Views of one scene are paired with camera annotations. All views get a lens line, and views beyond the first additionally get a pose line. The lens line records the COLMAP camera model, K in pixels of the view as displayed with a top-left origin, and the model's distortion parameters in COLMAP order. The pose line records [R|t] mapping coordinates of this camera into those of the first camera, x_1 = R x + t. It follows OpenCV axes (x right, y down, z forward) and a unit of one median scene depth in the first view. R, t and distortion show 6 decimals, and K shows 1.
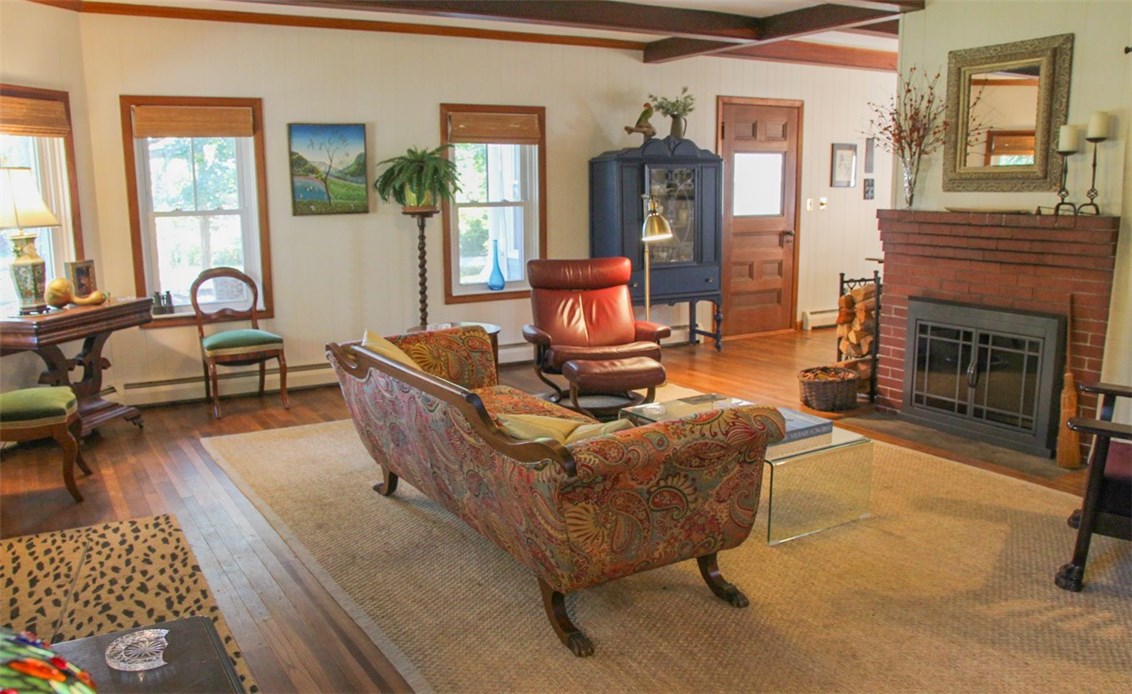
lens RADIAL K [[925.7, 0, 565.4], [0, 925.7, 345.6], [0, 0, 1]] dist [-0.057921, -0.001879]
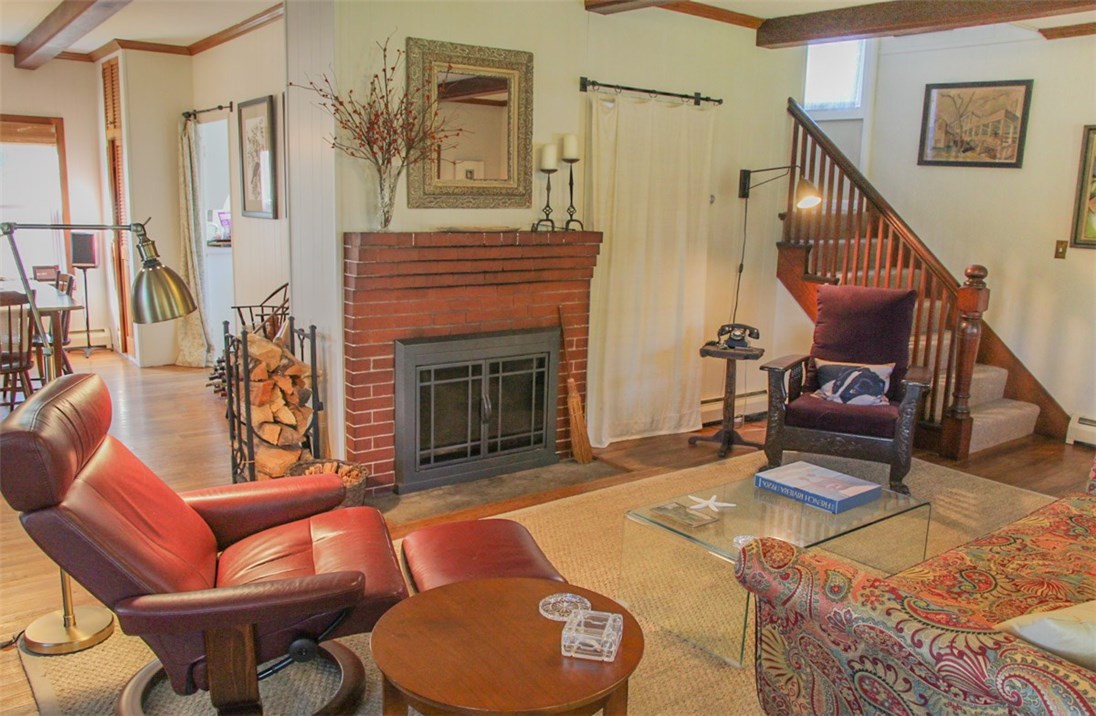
lens RADIAL K [[885.8, 0, 549.3], [0, 885.8, 362.7], [0, 0, 1]] dist [-0.085313, 0.003528]
pose [[-0.095100, -0.172435, 0.980419, -0.423318], [0.154765, 0.970347, 0.185675, -0.169582], [-0.983364, 0.169392, -0.065593, 0.998038]]
